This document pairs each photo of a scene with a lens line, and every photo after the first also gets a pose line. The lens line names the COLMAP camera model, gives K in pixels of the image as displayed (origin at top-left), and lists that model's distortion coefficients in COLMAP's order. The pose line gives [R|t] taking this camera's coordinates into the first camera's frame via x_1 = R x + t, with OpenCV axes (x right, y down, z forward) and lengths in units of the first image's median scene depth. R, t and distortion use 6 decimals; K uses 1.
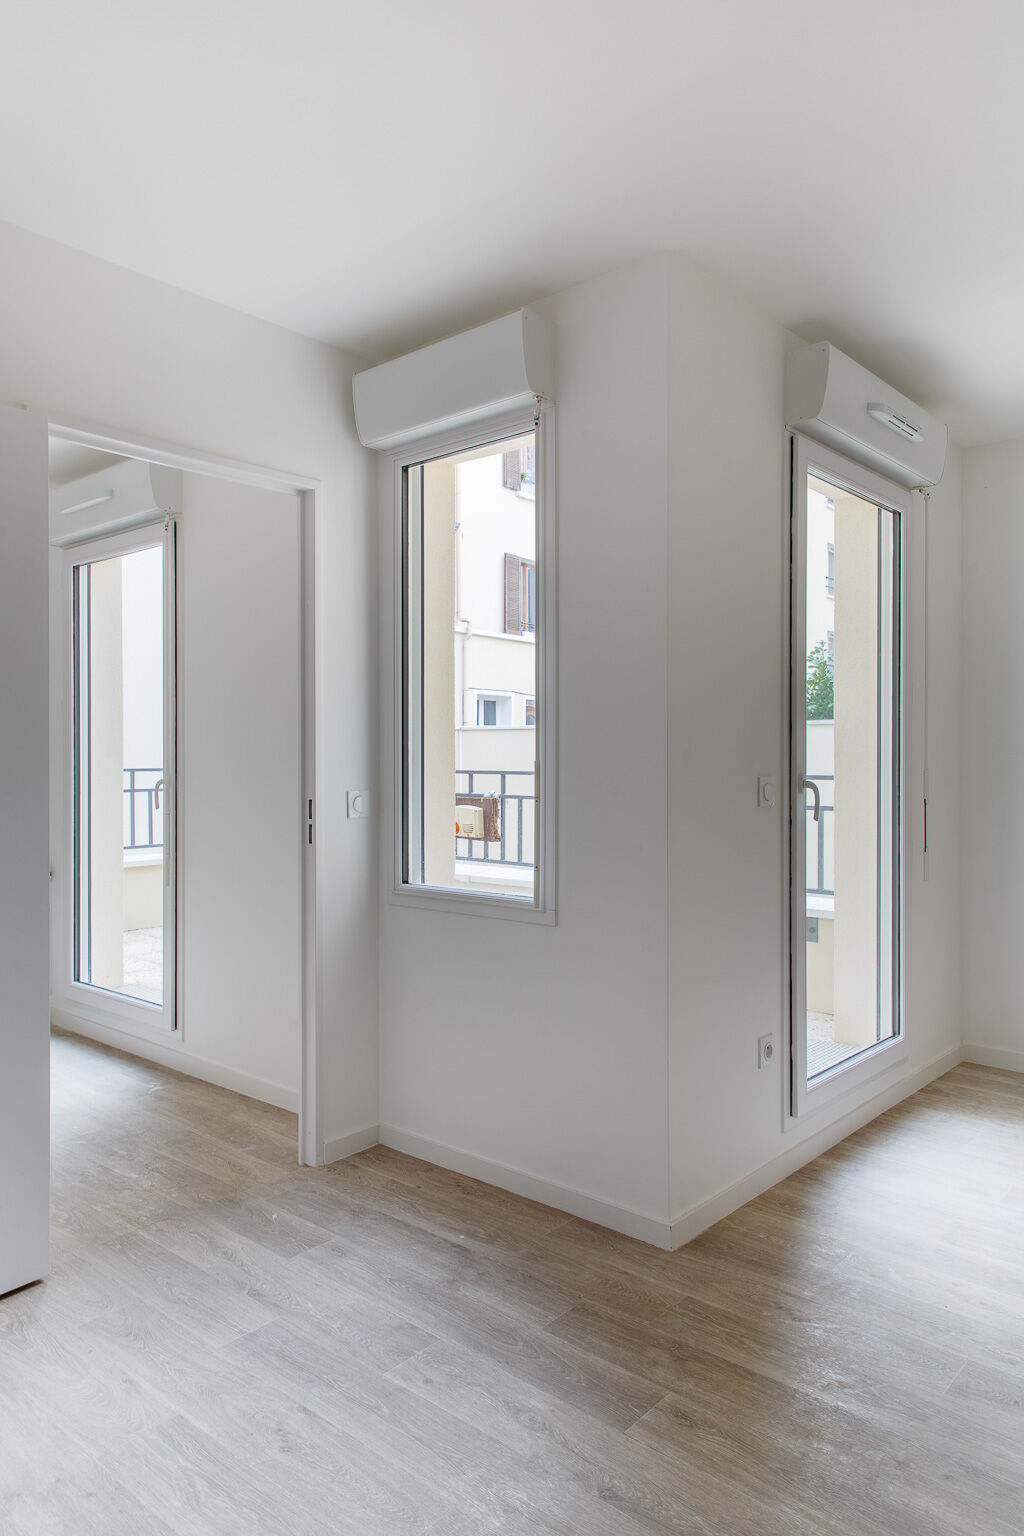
lens RADIAL K [[1047.9, 0, 510.5], [0, 1047.9, 766.5], [0, 0, 1]] dist [0.001489, 0.002119]
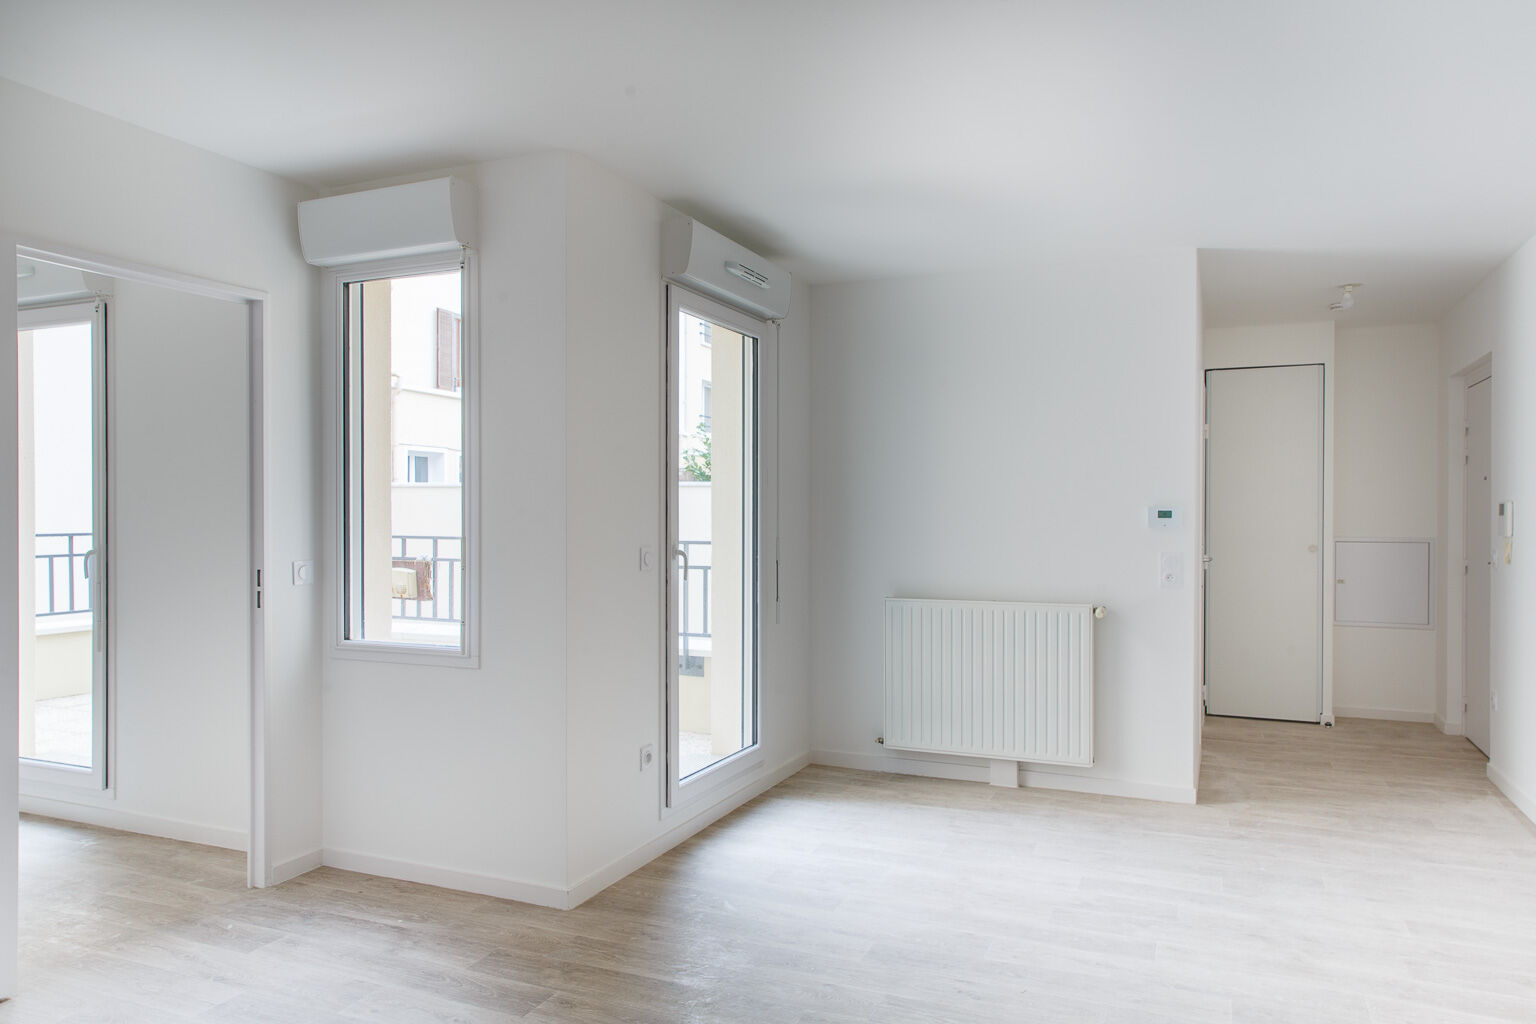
lens RADIAL K [[1047.9, 0, 766.9], [0, 1047.9, 516.4], [0, 0, 1]] dist [0.001489, 0.002119]
pose [[0.955694, -0.000978, 0.294362, 0.003581], [0.001808, 0.999995, -0.002547, -0.022923], [-0.294358, 0.002966, 0.955691, -0.267507]]
